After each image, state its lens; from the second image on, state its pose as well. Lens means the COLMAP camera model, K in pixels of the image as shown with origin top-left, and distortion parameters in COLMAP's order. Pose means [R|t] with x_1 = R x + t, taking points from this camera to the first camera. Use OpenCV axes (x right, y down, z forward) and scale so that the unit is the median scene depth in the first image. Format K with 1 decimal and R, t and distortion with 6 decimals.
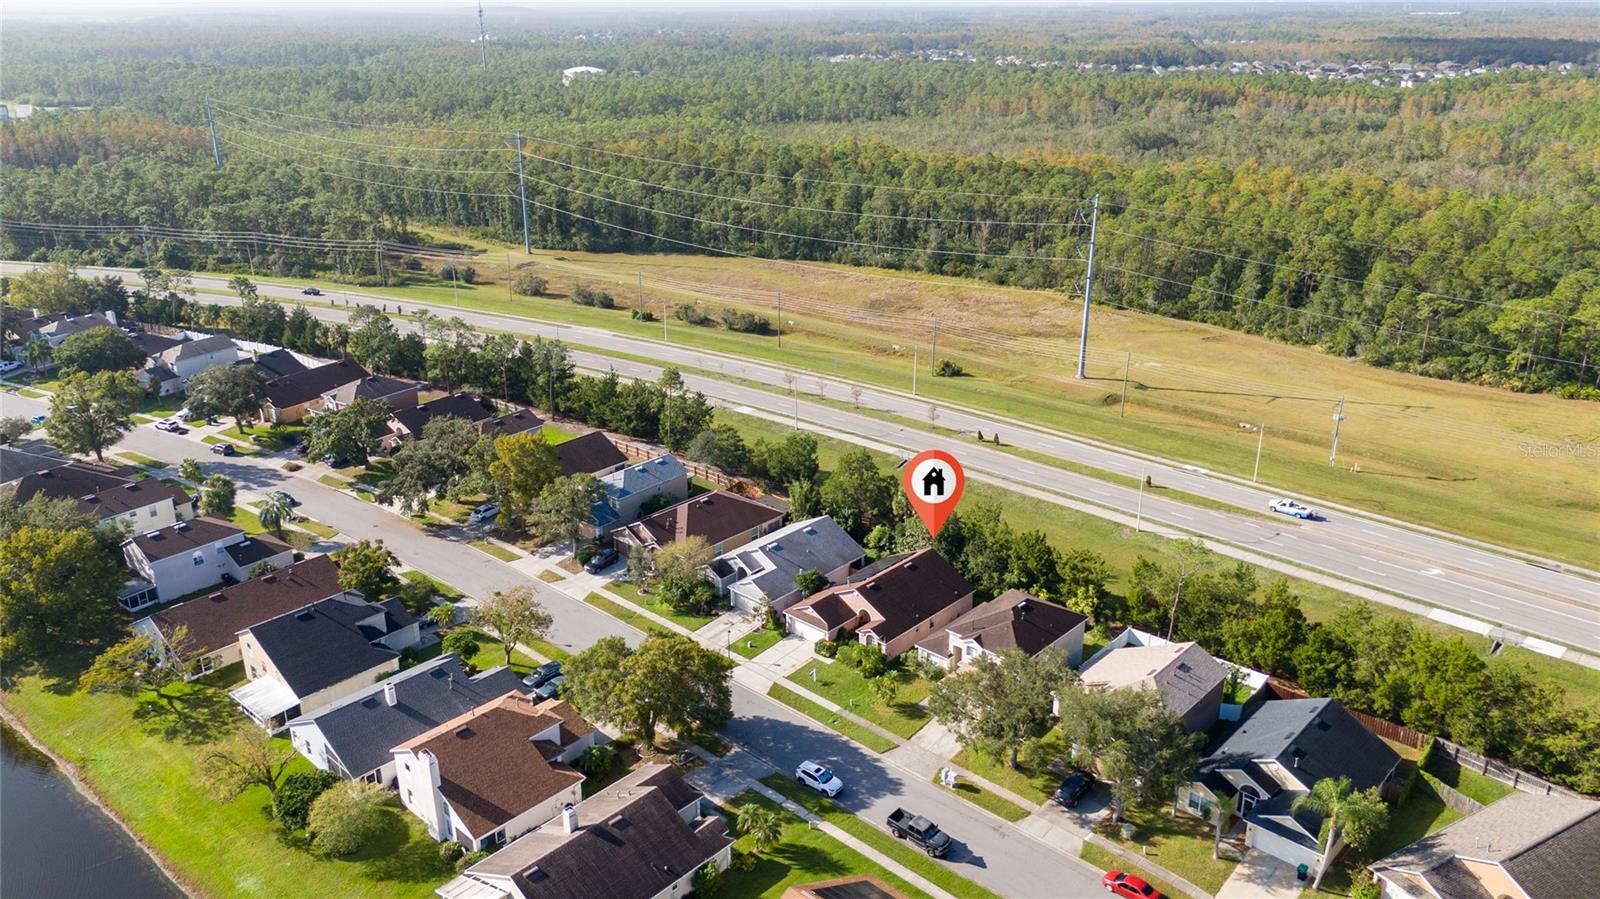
lens RADIAL K [[1171.6, 0, 800.0], [0, 1171.6, 449.5], [0, 0, 1]] dist [0.087654, -0.094329]
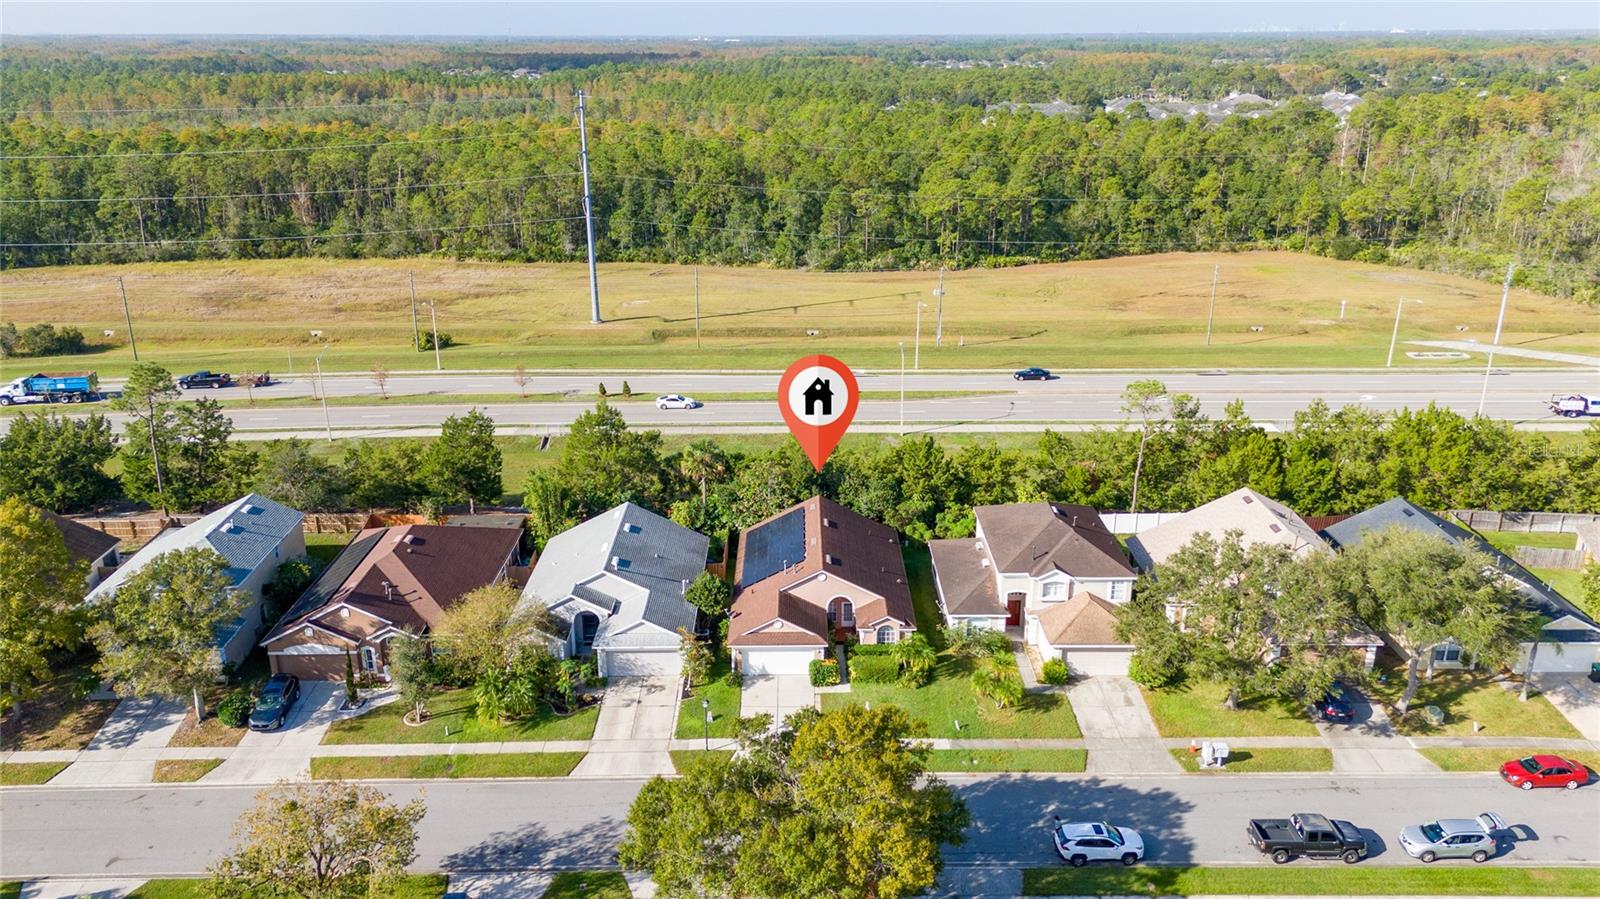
lens RADIAL K [[1171.6, 0, 800.0], [0, 1171.6, 449.5], [0, 0, 1]] dist [0.087654, -0.094329]
pose [[0.728103, -0.222175, 0.648463, -0.313072], [0.239898, 0.968780, 0.062560, 0.010894], [-0.642118, 0.110015, 0.758671, 0.448852]]
